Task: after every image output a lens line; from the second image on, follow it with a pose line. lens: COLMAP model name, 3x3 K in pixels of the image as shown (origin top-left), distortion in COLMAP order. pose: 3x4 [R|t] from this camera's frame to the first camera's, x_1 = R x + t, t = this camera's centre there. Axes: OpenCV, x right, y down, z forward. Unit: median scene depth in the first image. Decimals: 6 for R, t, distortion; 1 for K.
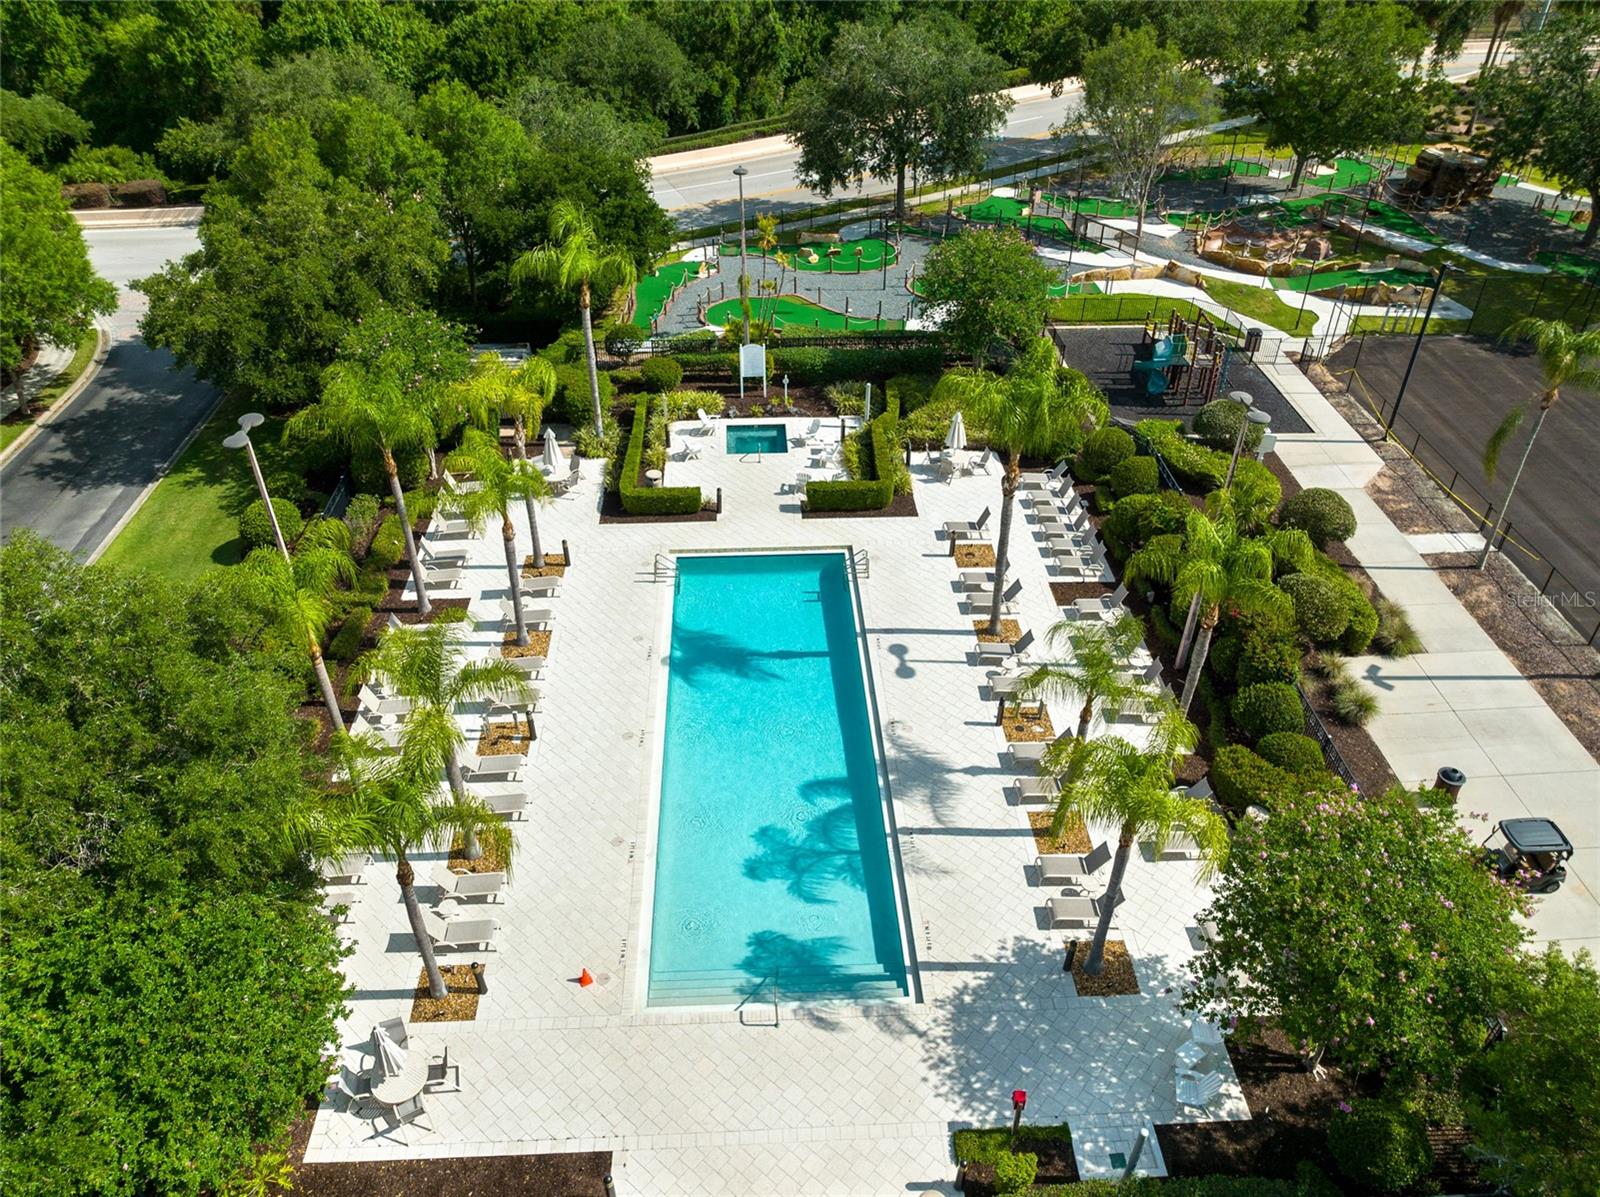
lens RADIAL K [[1129.3, 0, 798.3], [0, 1129.3, 578.7], [0, 0, 1]] dist [-0.049740, 0.023684]
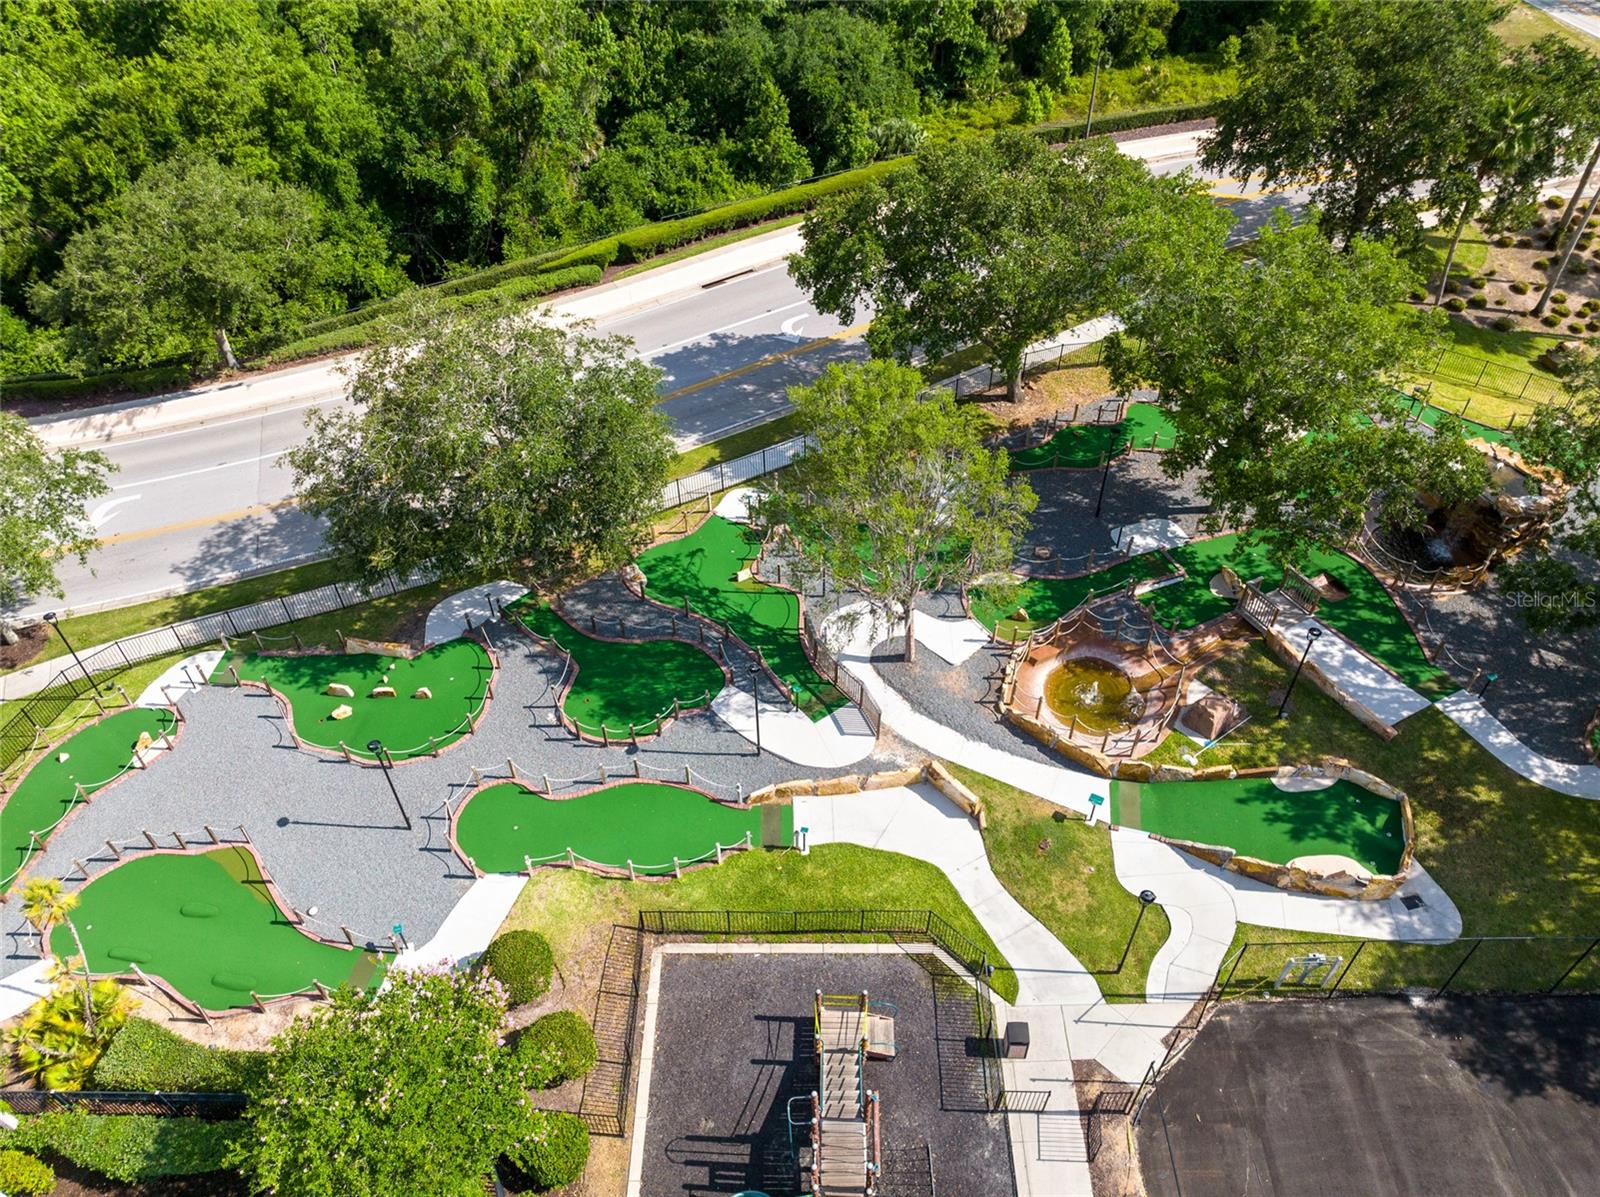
lens RADIAL K [[1120.3, 0, 800.0], [0, 1120.3, 598.5], [0, 0, 1]] dist [-0.039176, 0.012913]
pose [[0.998742, 0.028016, -0.041595, 0.302590], [-0.022135, 0.990505, 0.135681, -0.465942], [0.045002, -0.134590, 0.989879, 0.469798]]
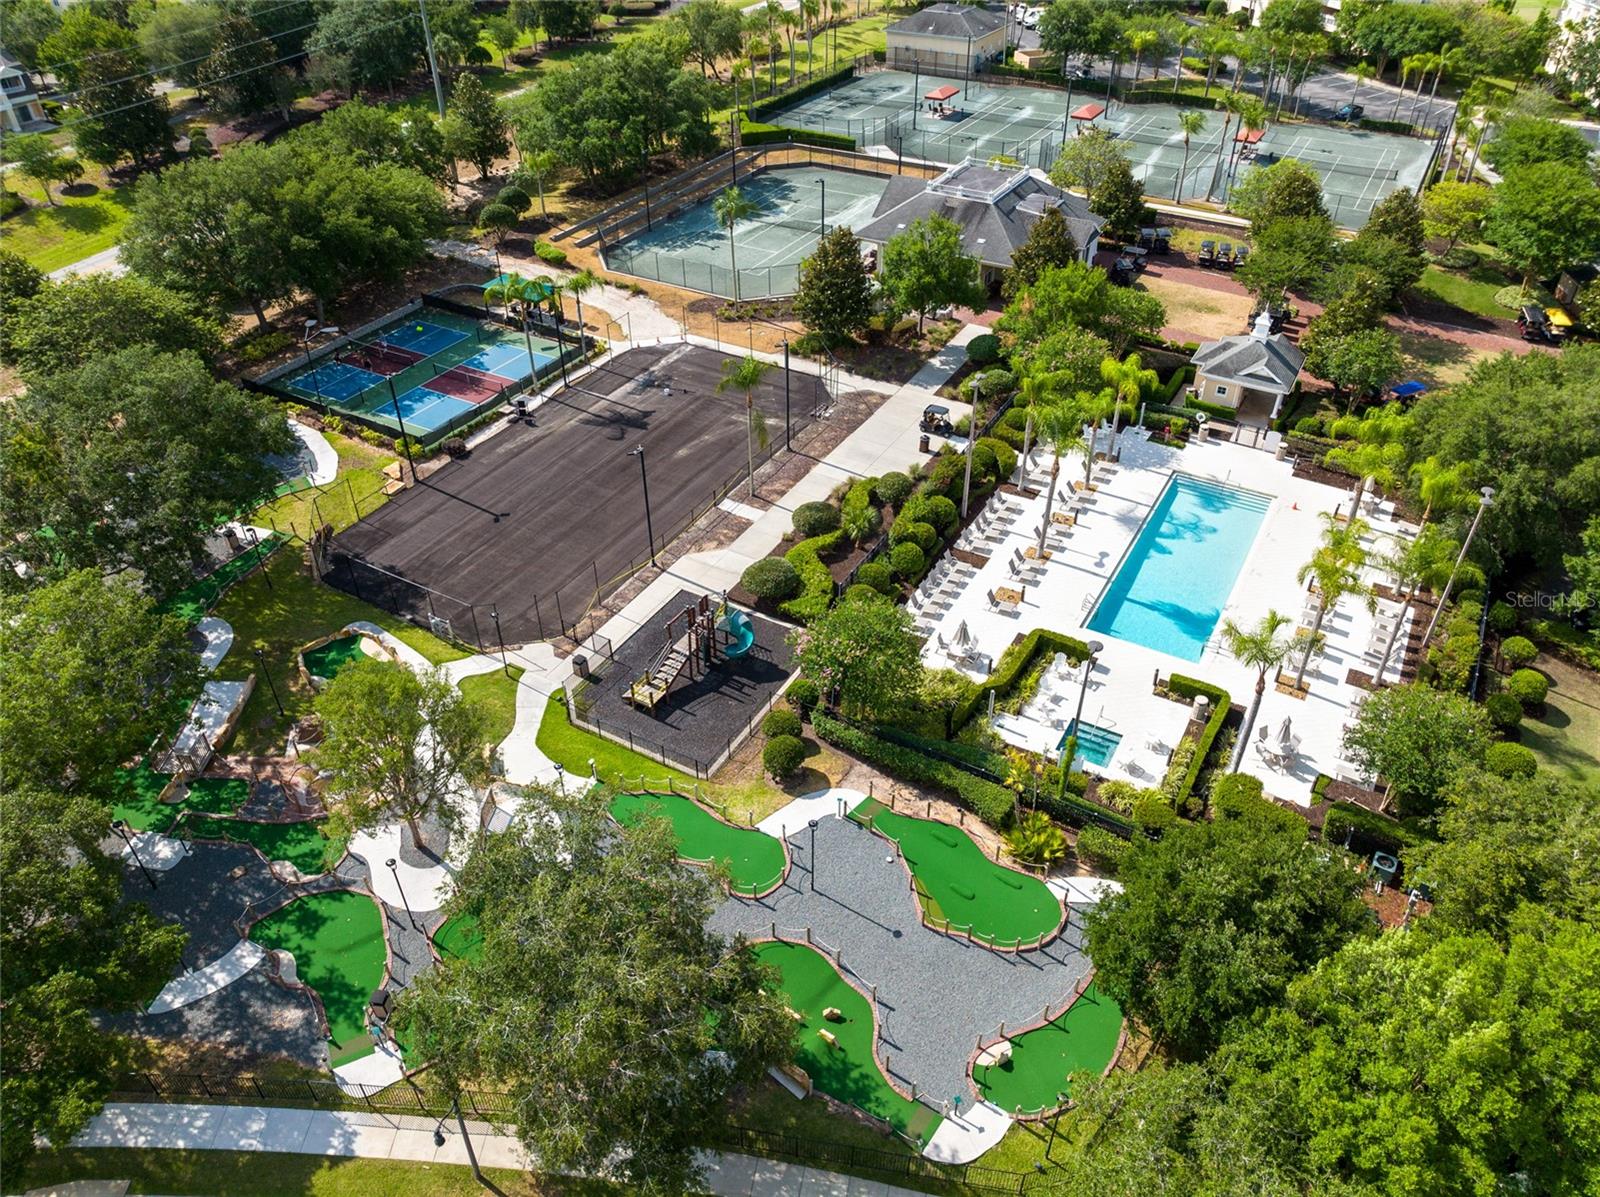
lens RADIAL K [[1120.3, 0, 800.0], [0, 1120.3, 598.5], [0, 0, 1]] dist [-0.039176, 0.012913]
pose [[-0.838365, -0.333564, 0.431136, -0.188953], [0.323993, 0.331137, 0.886215, -1.041941], [-0.438375, 0.882657, -0.169542, 0.975338]]
